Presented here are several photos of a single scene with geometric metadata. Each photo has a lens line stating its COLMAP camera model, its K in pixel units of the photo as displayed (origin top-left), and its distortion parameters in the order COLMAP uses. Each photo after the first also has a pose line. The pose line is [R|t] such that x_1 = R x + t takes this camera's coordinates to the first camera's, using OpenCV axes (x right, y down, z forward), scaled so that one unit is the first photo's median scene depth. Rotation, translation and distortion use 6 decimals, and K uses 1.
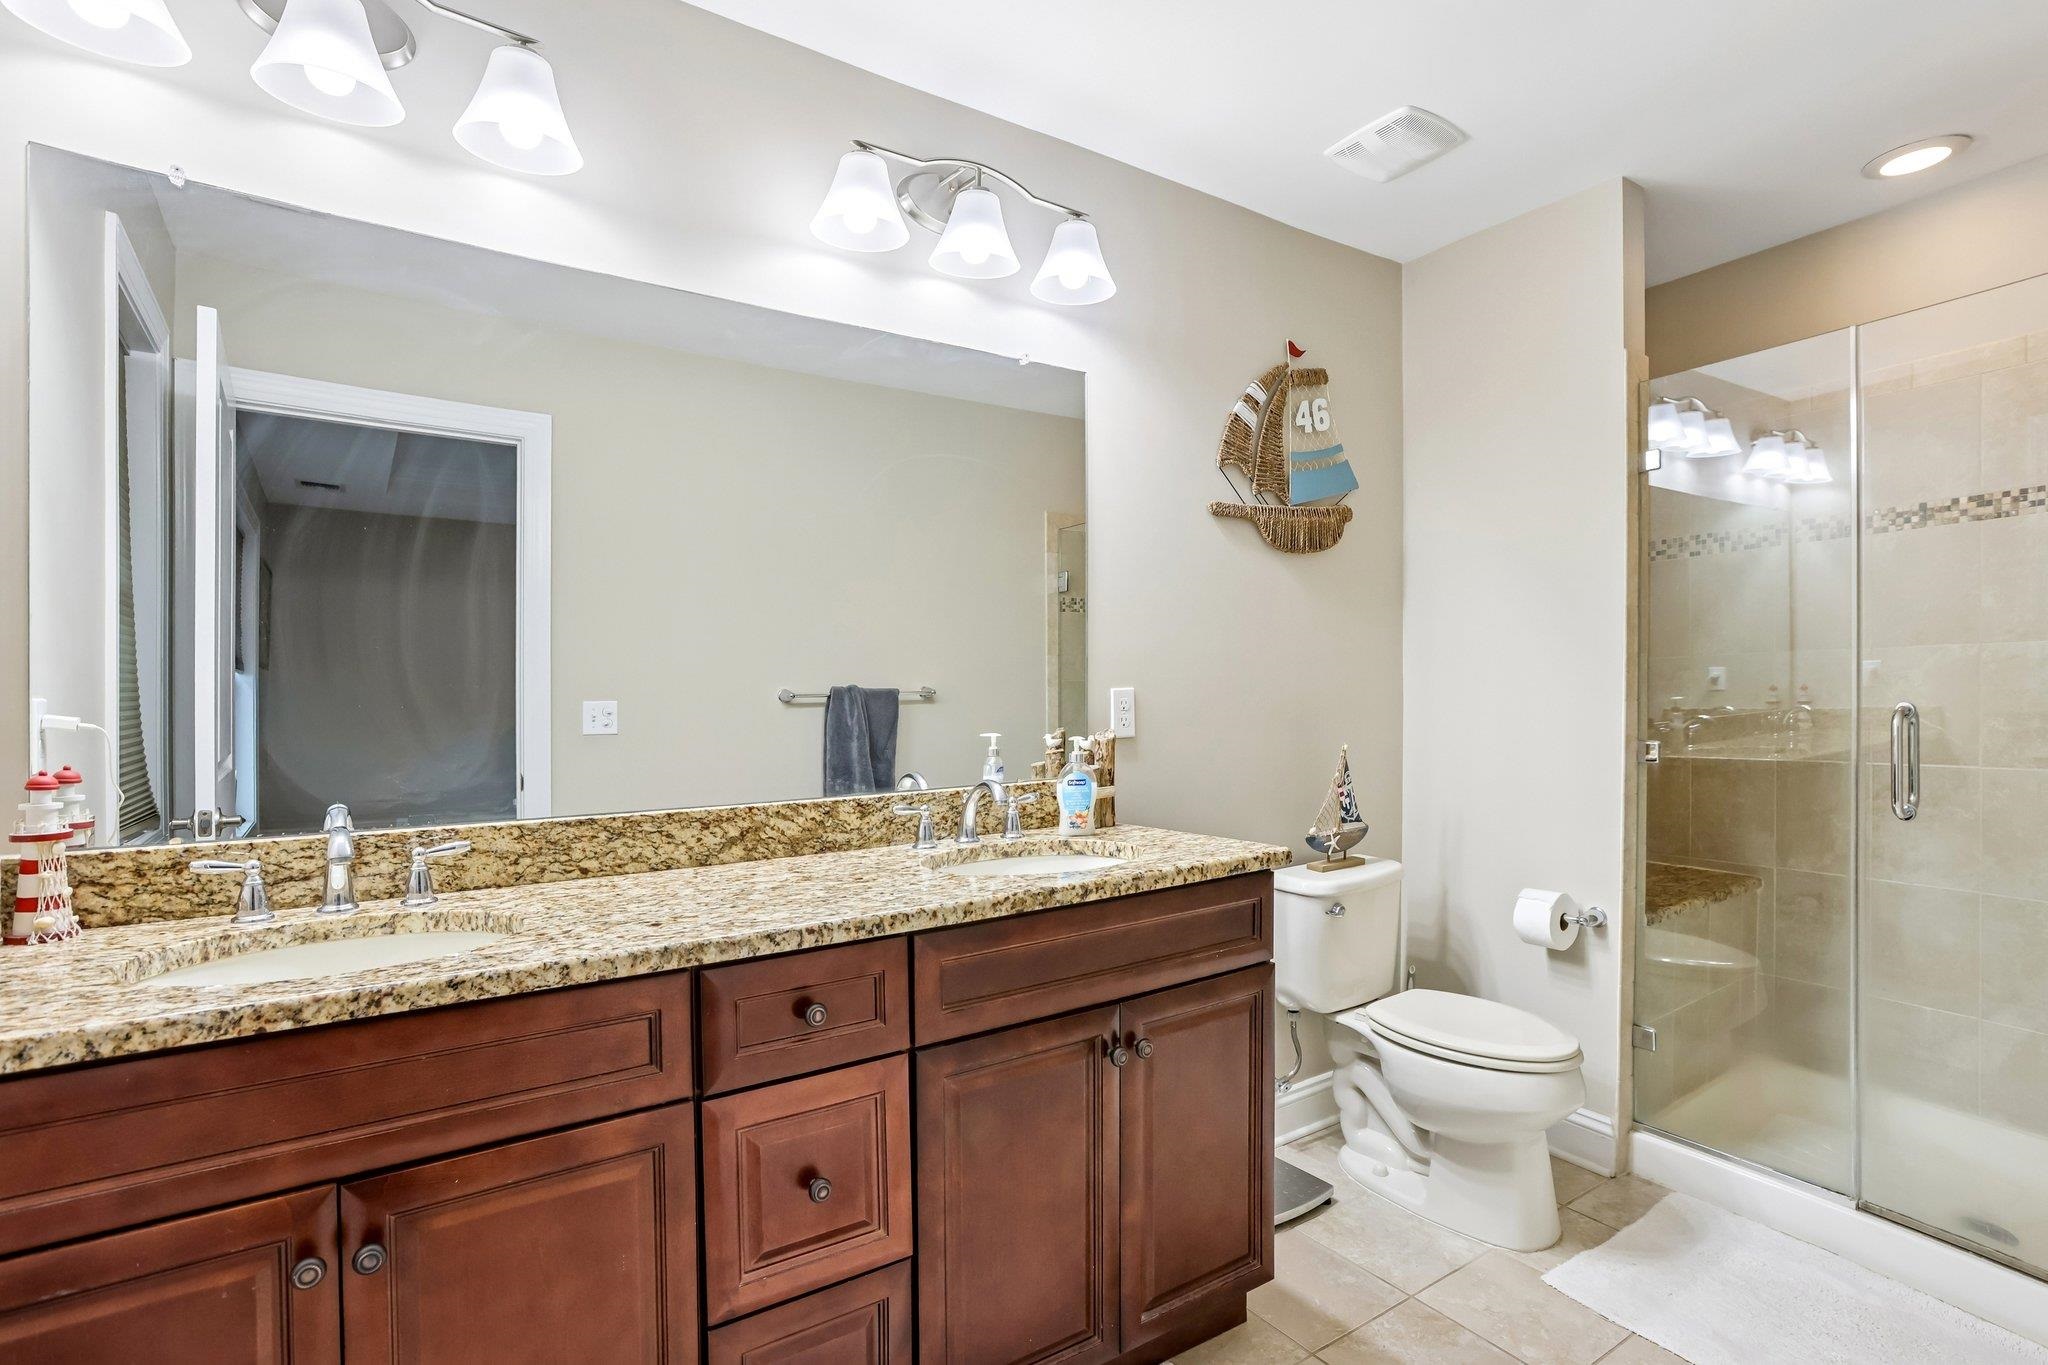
lens RADIAL K [[981.1, 0, 1012.9], [0, 981.1, 707.6], [0, 0, 1]] dist [-0.002888, -0.000186]
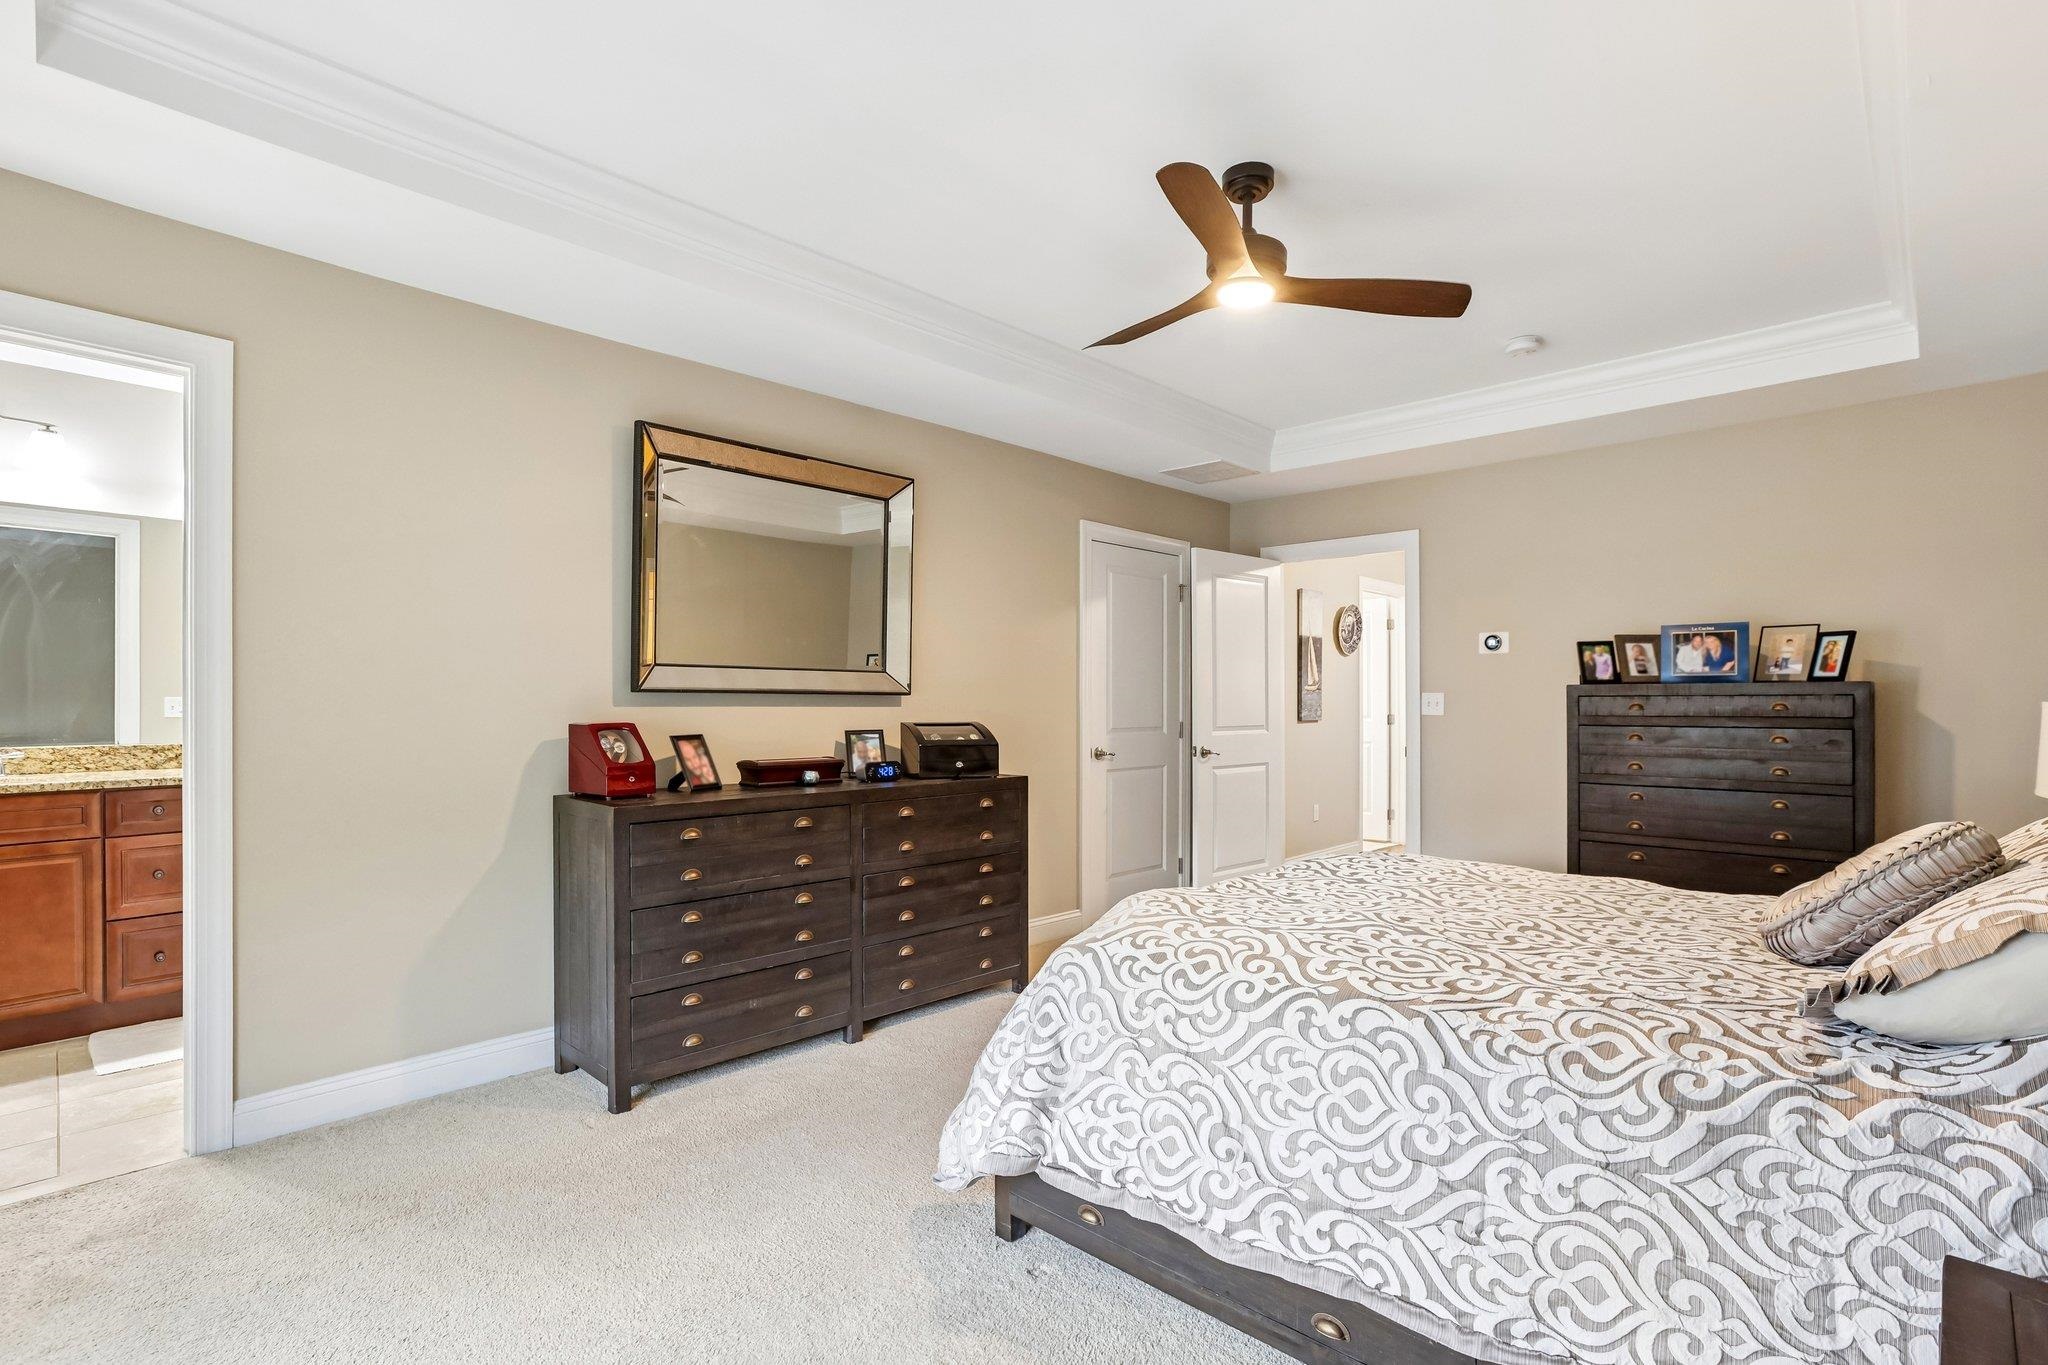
lens RADIAL K [[981.1, 0, 1012.9], [0, 981.1, 707.6], [0, 0, 1]] dist [-0.002888, -0.000186]
pose [[0.984775, 0.011817, 0.173433, 1.684363], [-0.010836, 0.999919, -0.006604, 0.016824], [-0.173498, 0.004624, 0.984823, -2.124418]]
